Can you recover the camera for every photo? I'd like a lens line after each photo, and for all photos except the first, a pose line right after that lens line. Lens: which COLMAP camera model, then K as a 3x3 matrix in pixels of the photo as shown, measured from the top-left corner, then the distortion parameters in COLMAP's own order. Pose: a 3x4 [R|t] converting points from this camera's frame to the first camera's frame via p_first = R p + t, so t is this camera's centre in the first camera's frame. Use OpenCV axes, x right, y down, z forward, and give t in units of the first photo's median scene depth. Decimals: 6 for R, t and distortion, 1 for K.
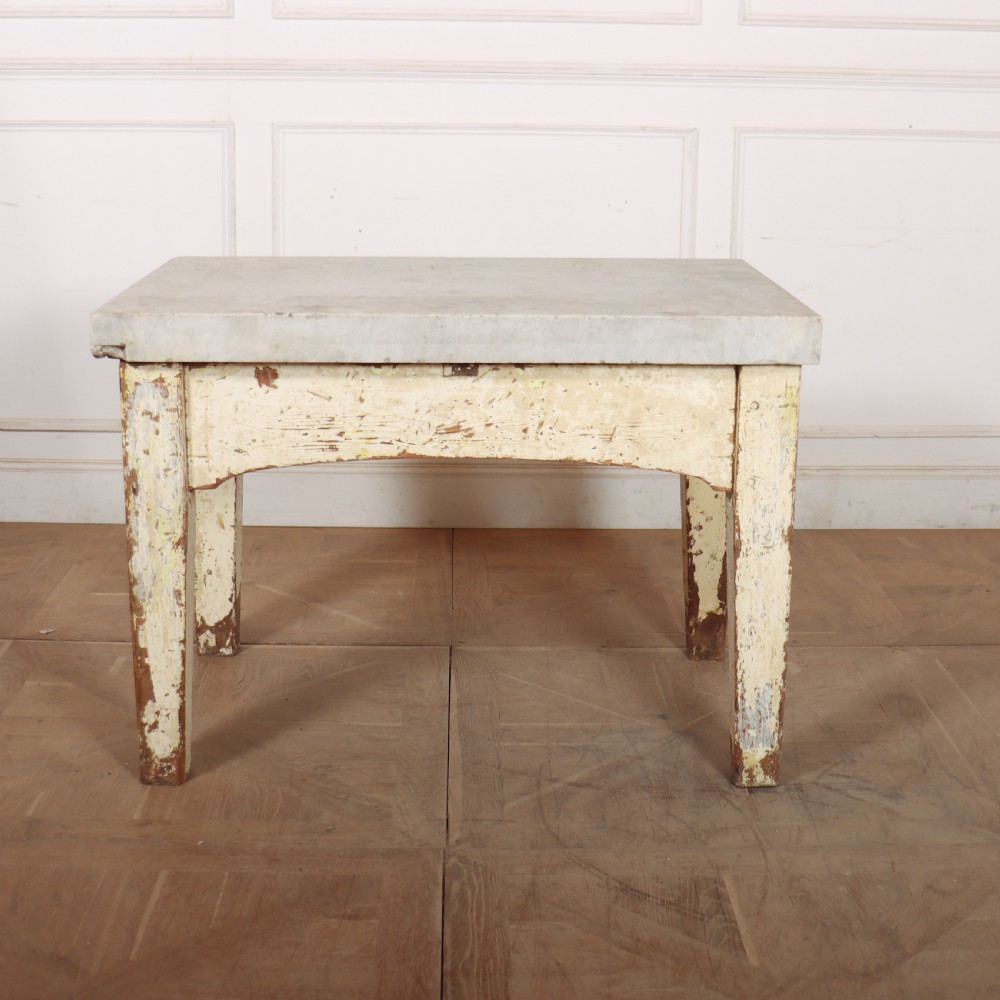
lens RADIAL K [[1521.6, 0, 506.7], [0, 1521.6, 457.8], [0, 0, 1]] dist [-0.122549, 0.000000]
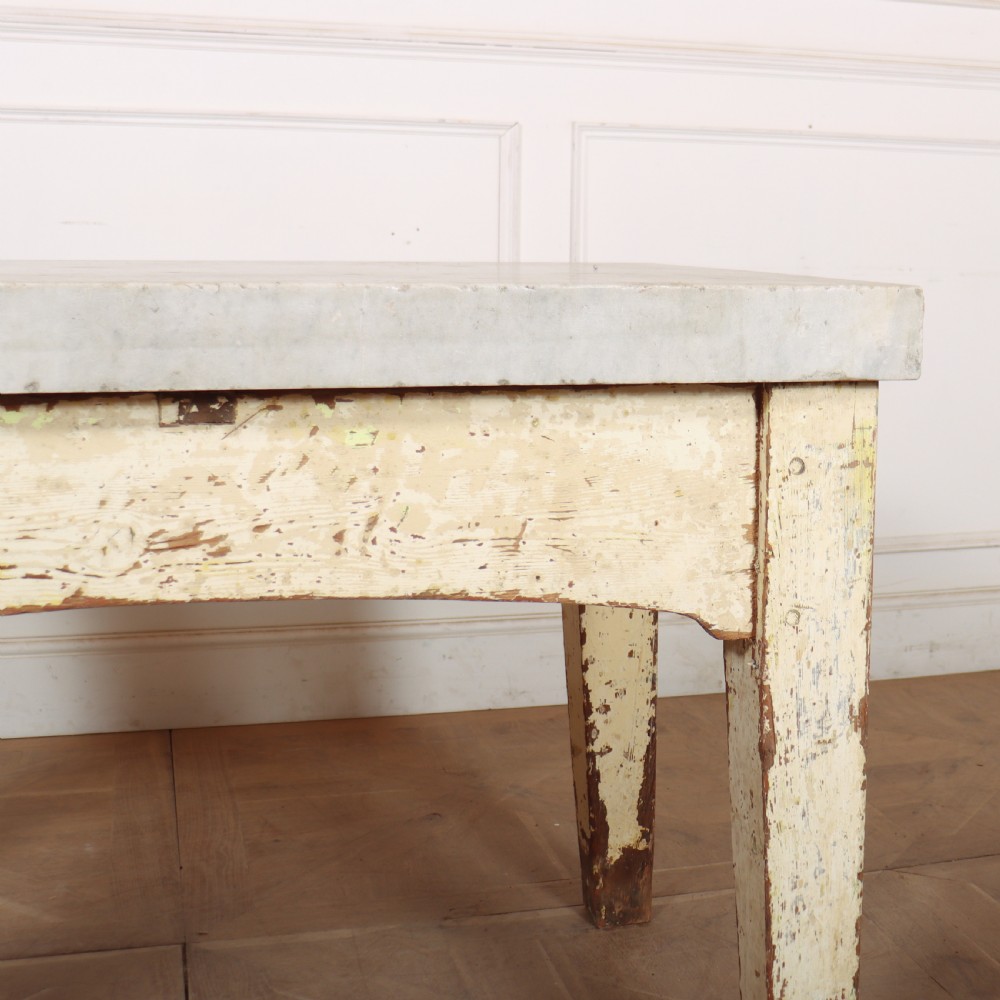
lens RADIAL K [[1521.6, 0, 662.0], [0, 1521.6, 481.2], [0, 0, 1]] dist [-0.122549, 0.000000]
pose [[0.955980, -0.032764, 0.291598, -0.028311], [0.059161, 0.994861, -0.082172, 0.009475], [-0.287407, 0.095806, 0.953005, 0.514114]]
